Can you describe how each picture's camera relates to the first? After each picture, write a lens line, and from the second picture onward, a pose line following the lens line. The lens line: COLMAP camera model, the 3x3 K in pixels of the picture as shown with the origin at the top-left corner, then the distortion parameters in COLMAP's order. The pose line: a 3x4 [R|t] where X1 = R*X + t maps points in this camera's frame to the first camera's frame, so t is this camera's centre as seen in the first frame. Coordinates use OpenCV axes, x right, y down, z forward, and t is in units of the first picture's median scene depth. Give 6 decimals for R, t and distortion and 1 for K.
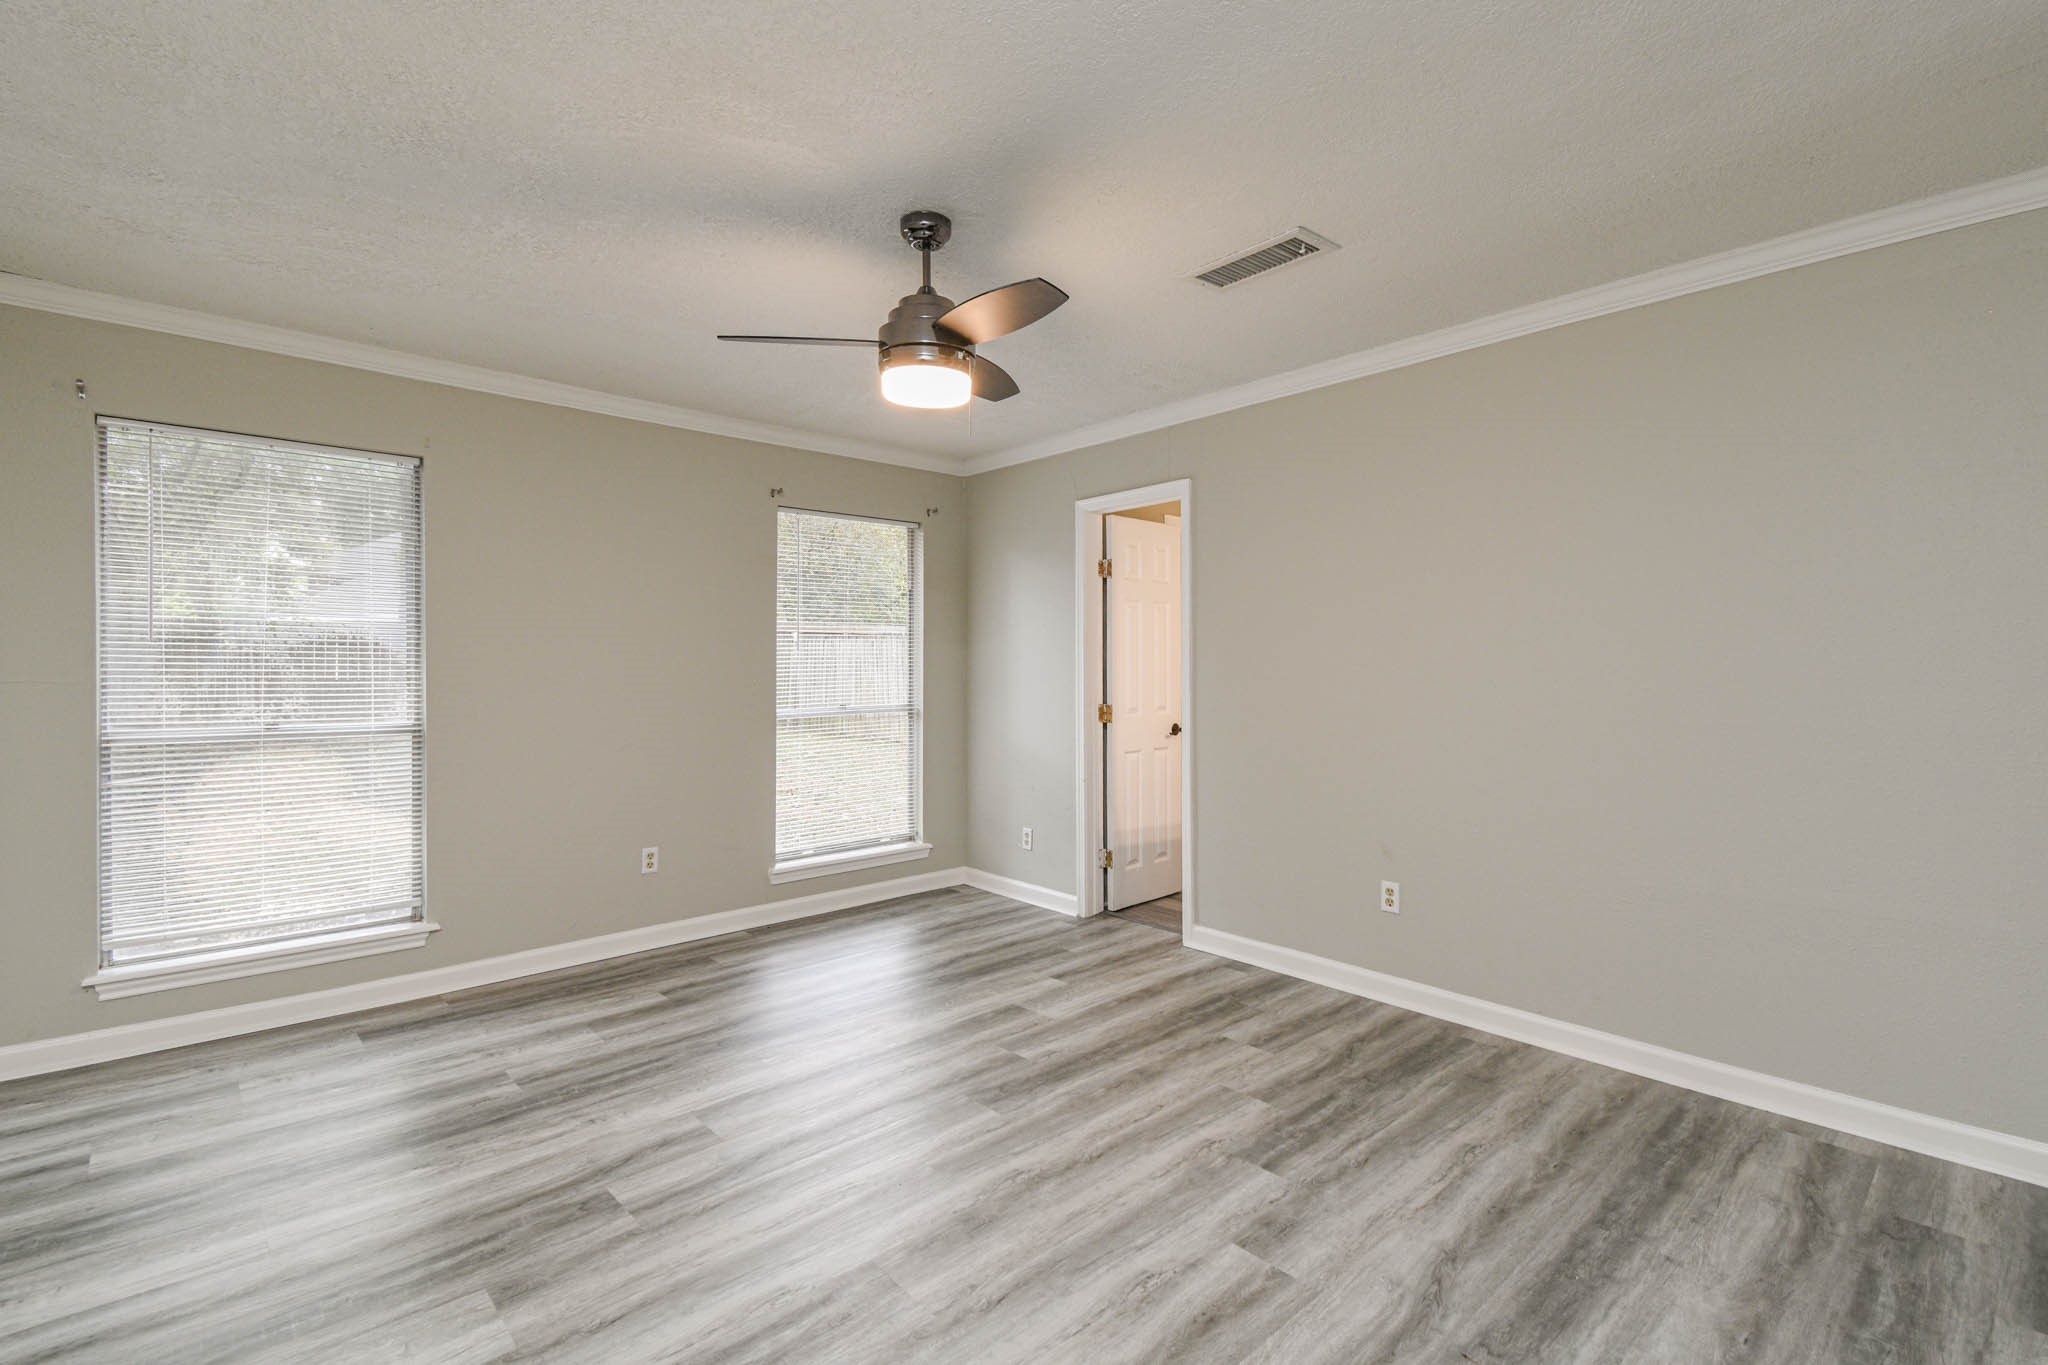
lens RADIAL K [[934.5, 0, 1020.8], [0, 934.5, 670.2], [0, 0, 1]] dist [0.040886, -0.025642]
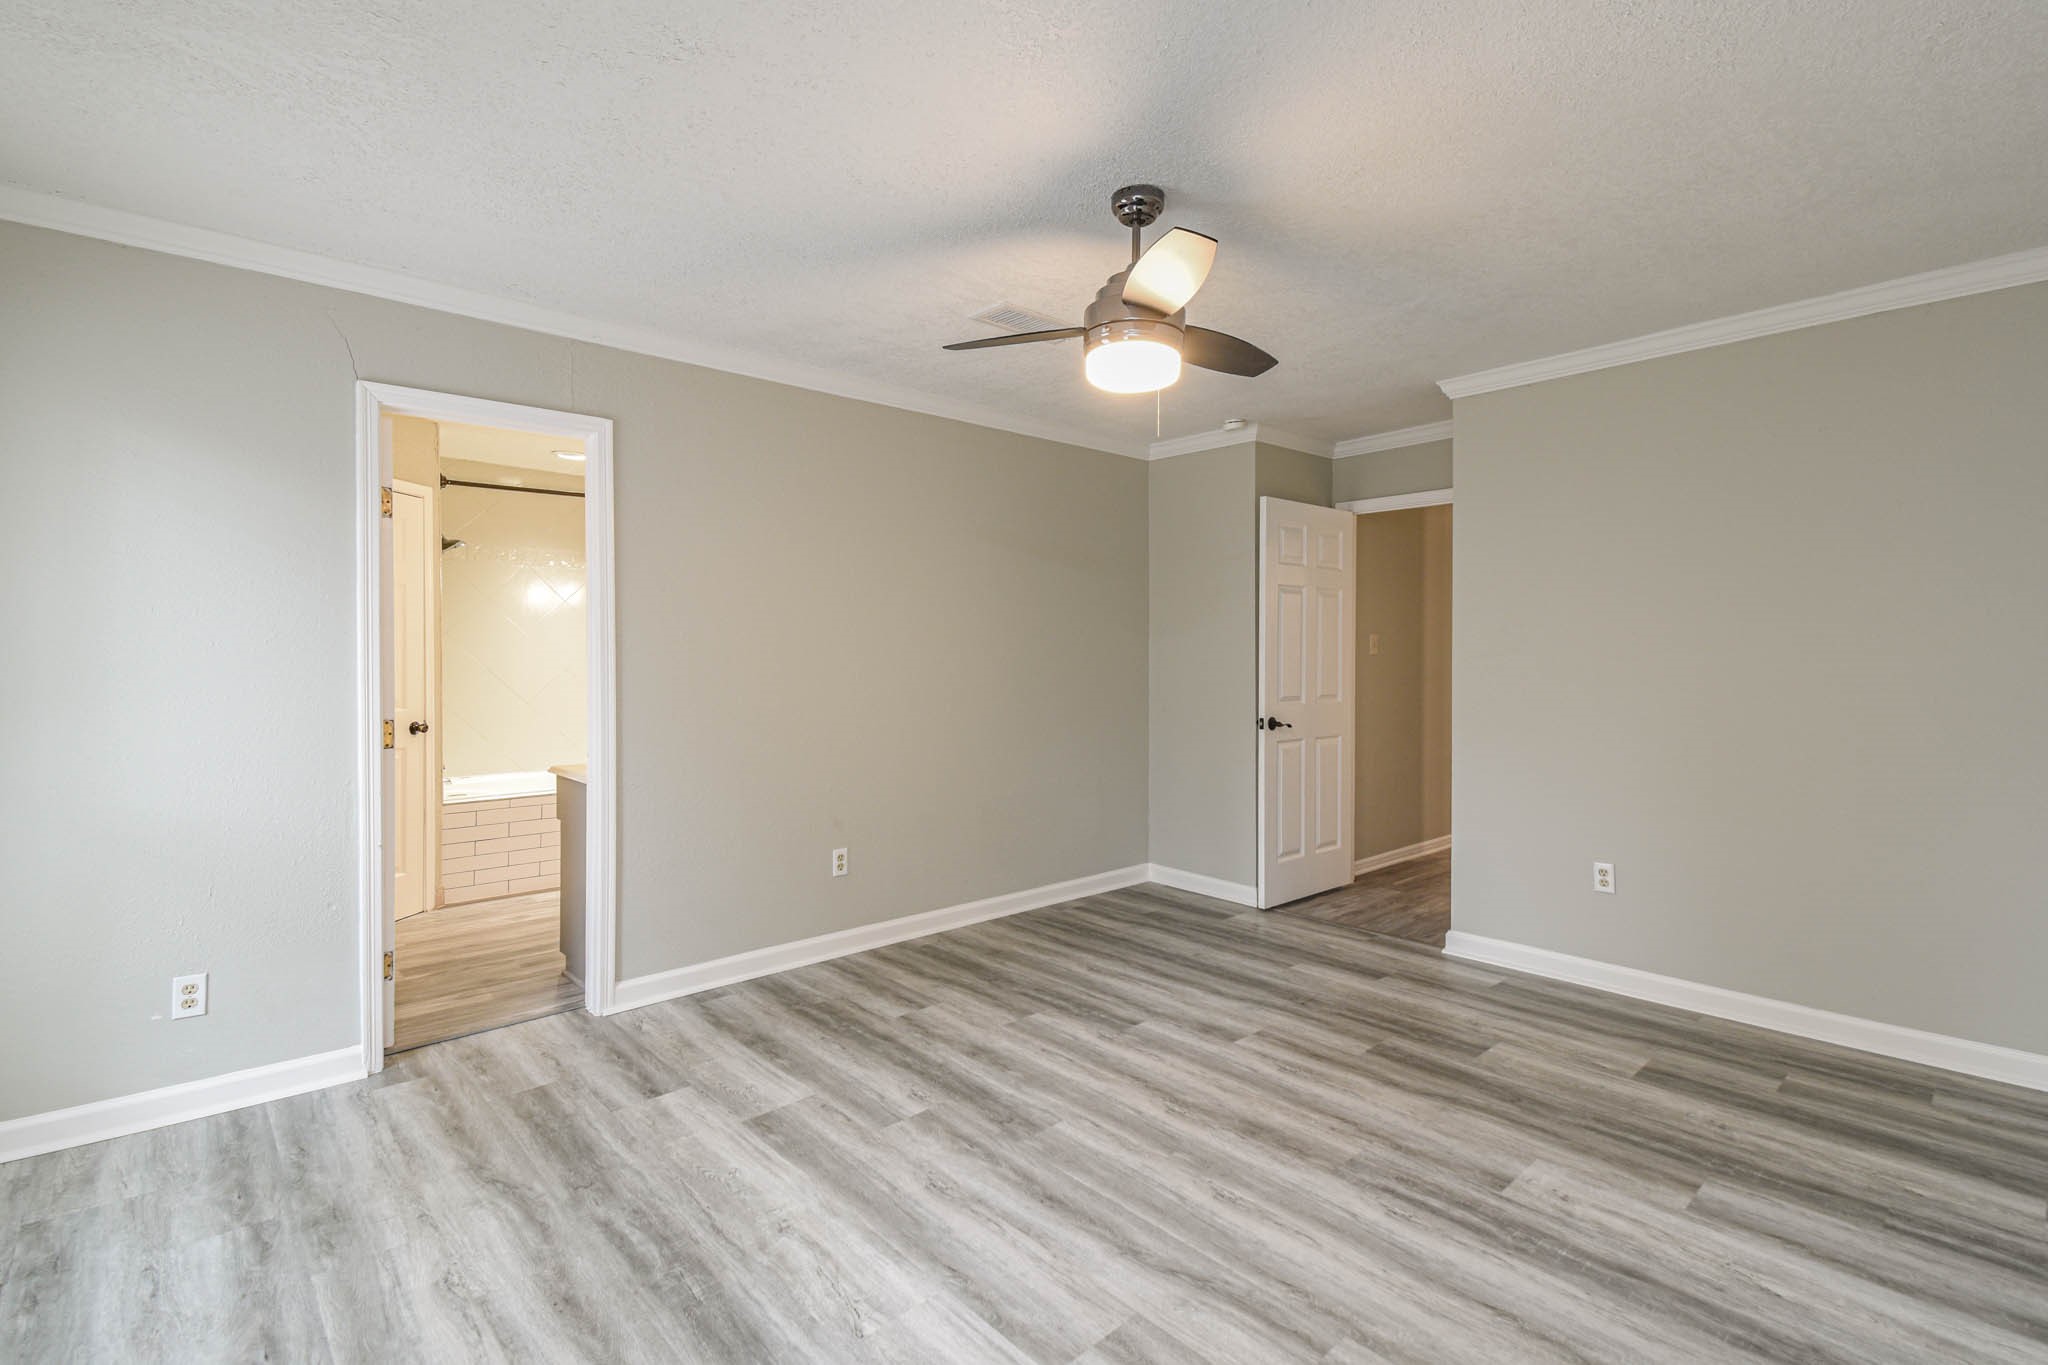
lens RADIAL K [[934.5, 0, 1020.8], [0, 934.5, 670.2], [0, 0, 1]] dist [0.040886, -0.025642]
pose [[0.001637, -0.015429, 0.999880, -0.912739], [0.004846, 0.999869, 0.015421, -0.013671], [-0.999987, 0.004820, 0.001712, 0.950207]]
